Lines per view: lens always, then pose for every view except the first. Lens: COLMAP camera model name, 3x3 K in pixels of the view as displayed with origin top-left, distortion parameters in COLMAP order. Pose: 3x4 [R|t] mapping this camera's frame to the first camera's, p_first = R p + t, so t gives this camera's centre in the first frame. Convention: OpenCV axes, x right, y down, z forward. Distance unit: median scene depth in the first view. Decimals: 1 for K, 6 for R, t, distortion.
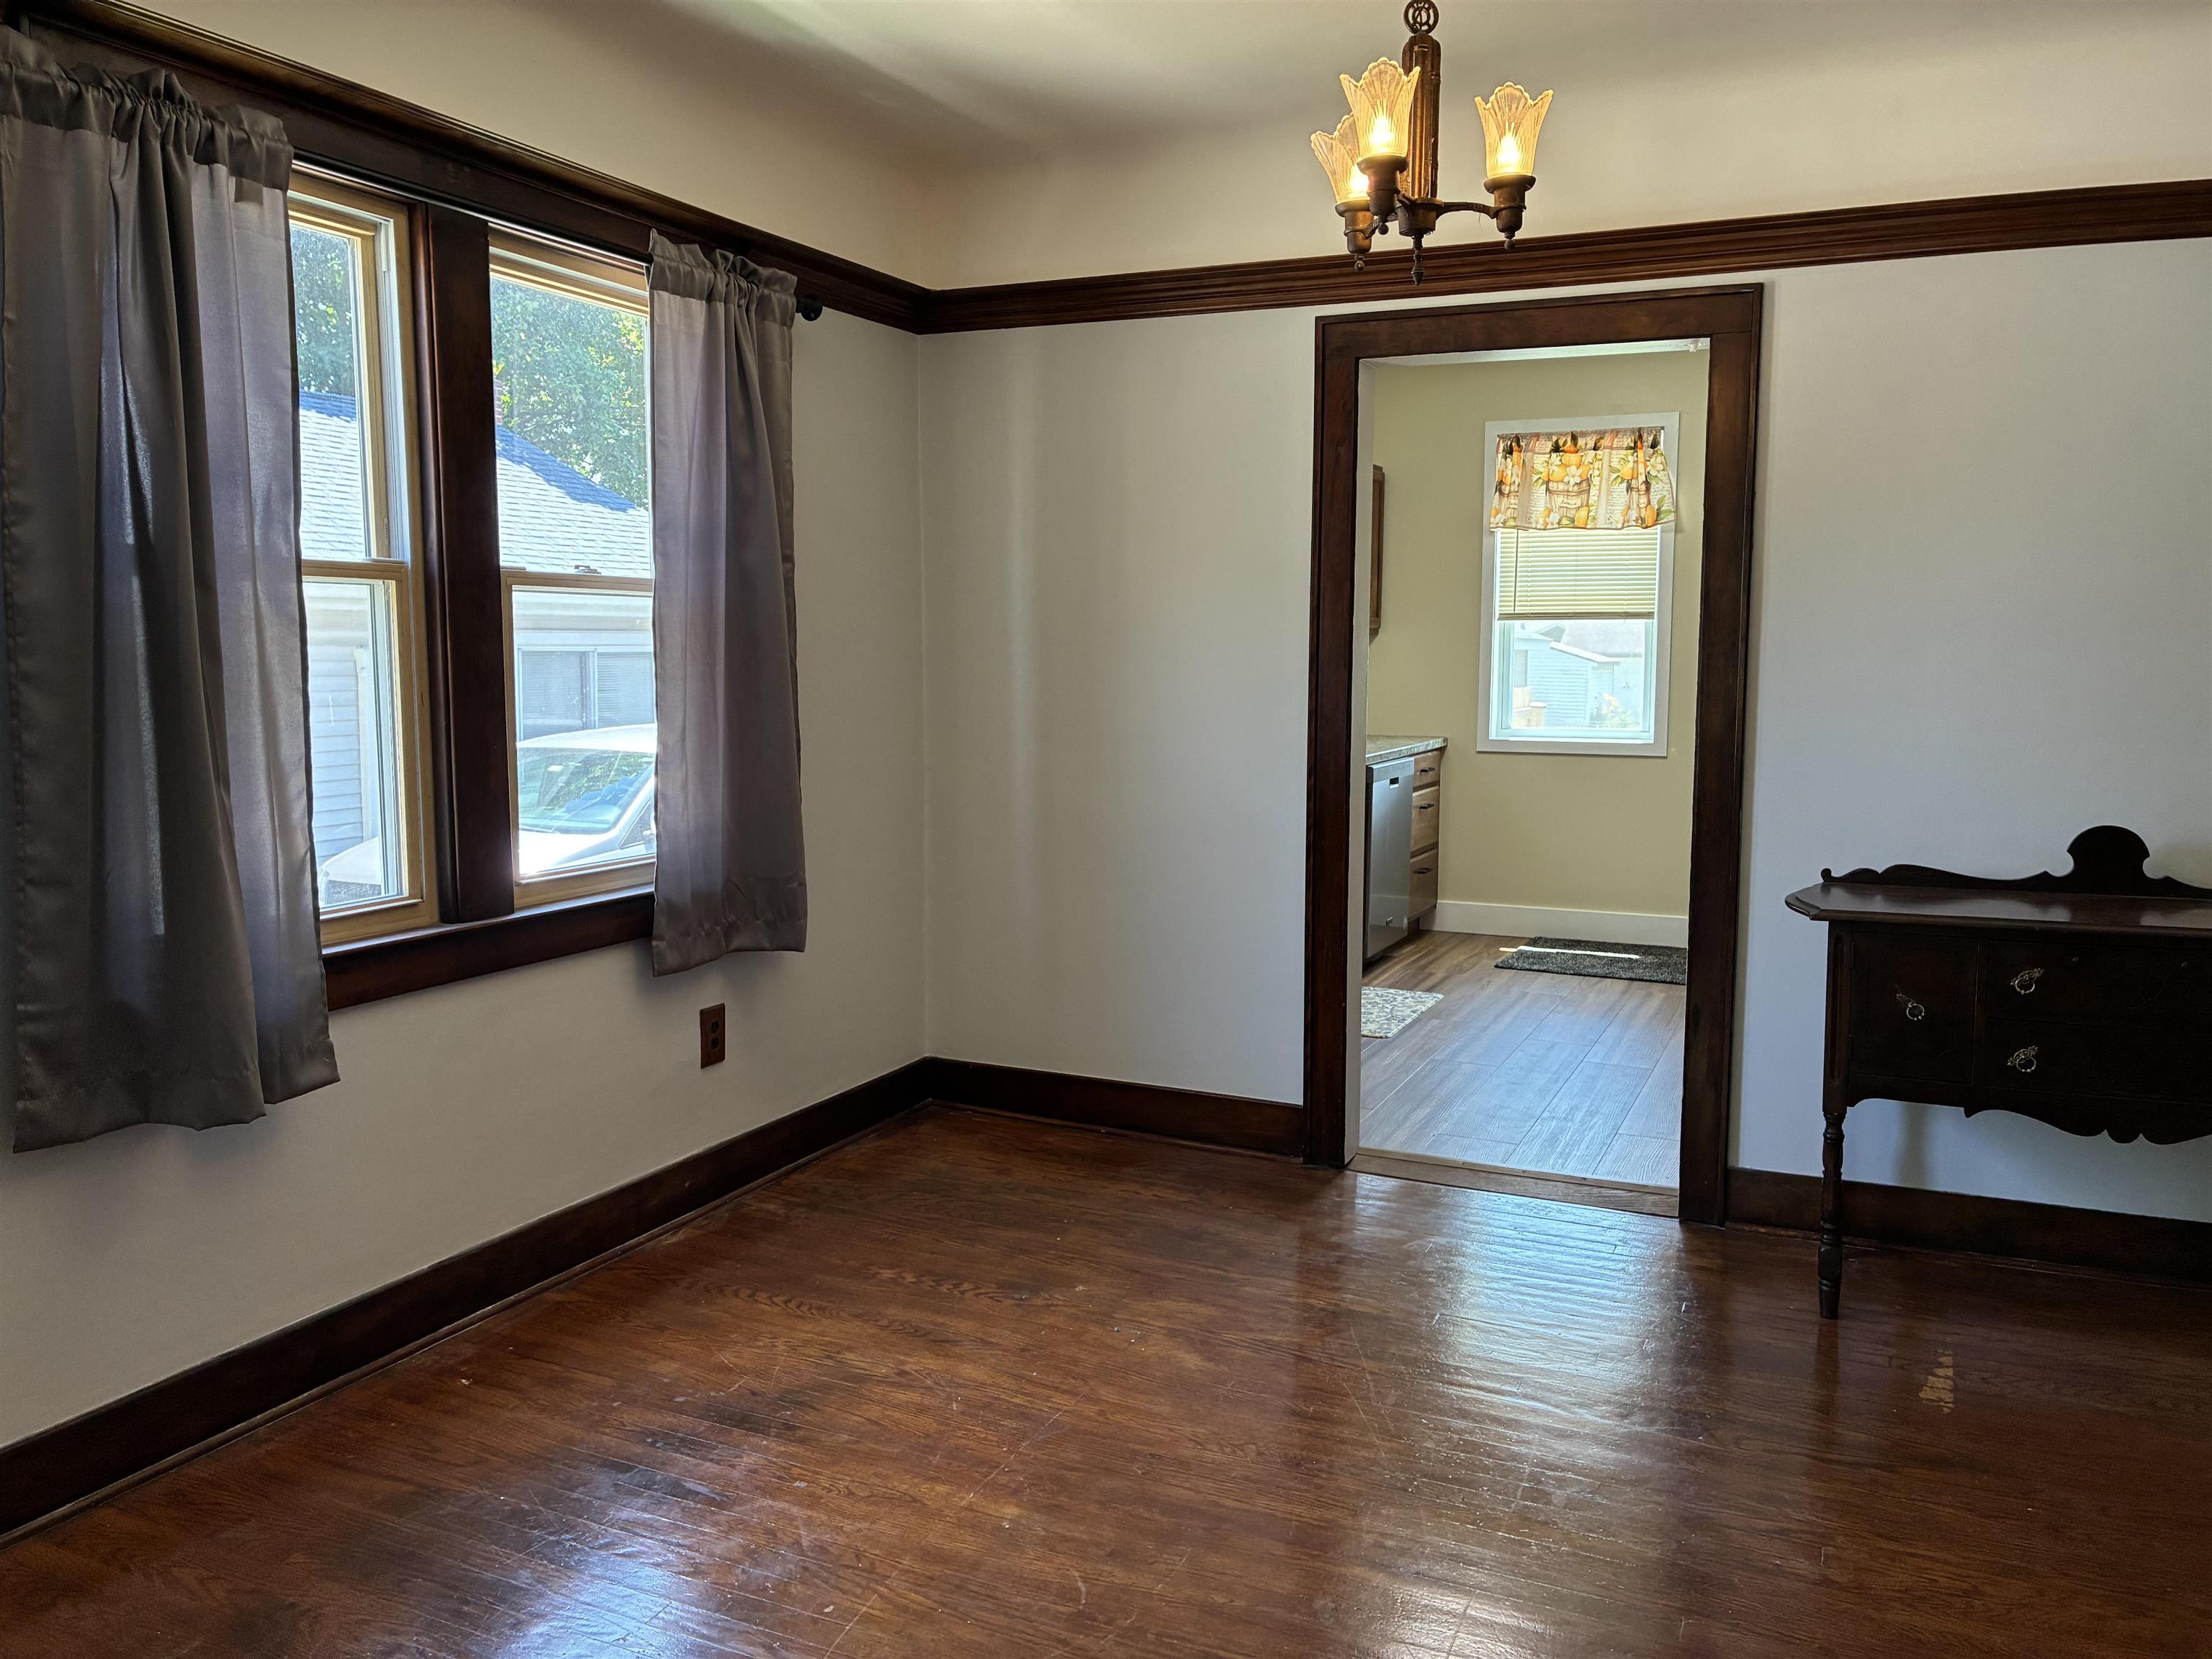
lens RADIAL K [[1672.9, 0, 1110.1], [0, 1672.9, 818.7], [0, 0, 1]] dist [0.015504, -0.005188]
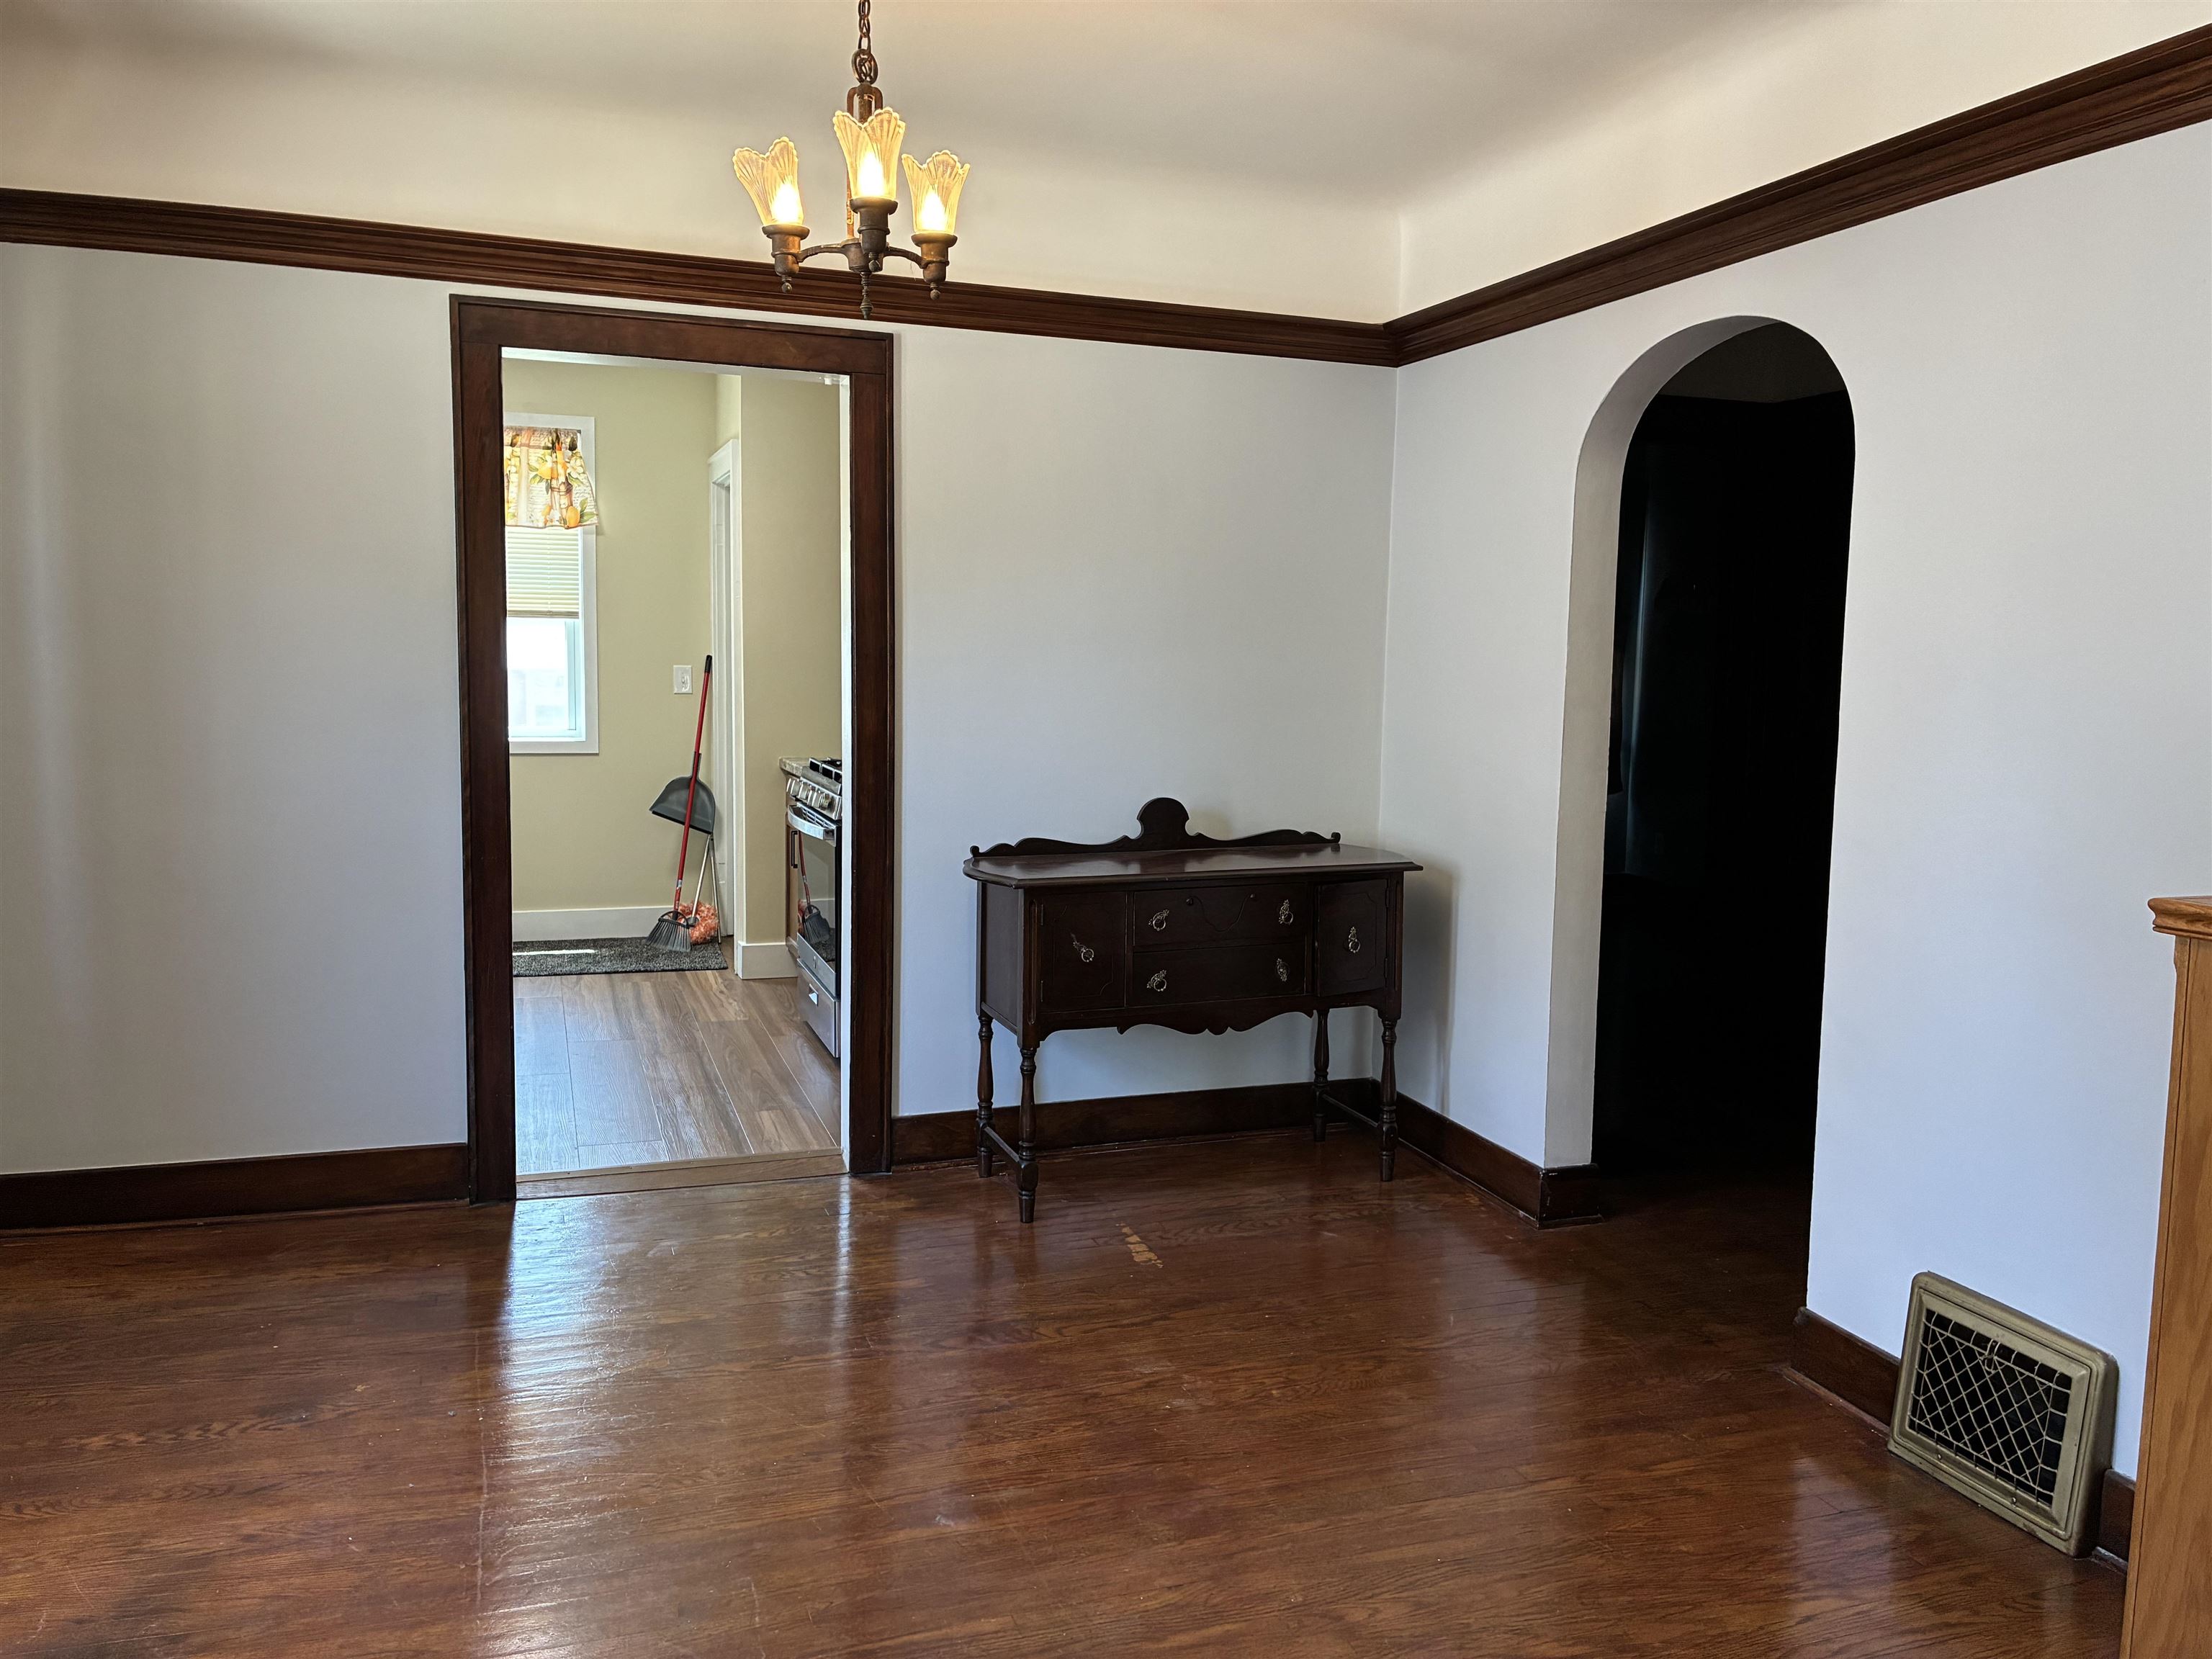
lens RADIAL K [[1672.9, 0, 1110.1], [0, 1672.9, 818.7], [0, 0, 1]] dist [0.015504, -0.005188]
pose [[0.719582, -0.059534, 0.691851, -0.291132], [0.056031, 0.998047, 0.027605, -0.015310], [-0.692143, 0.018900, 0.721513, 0.085611]]
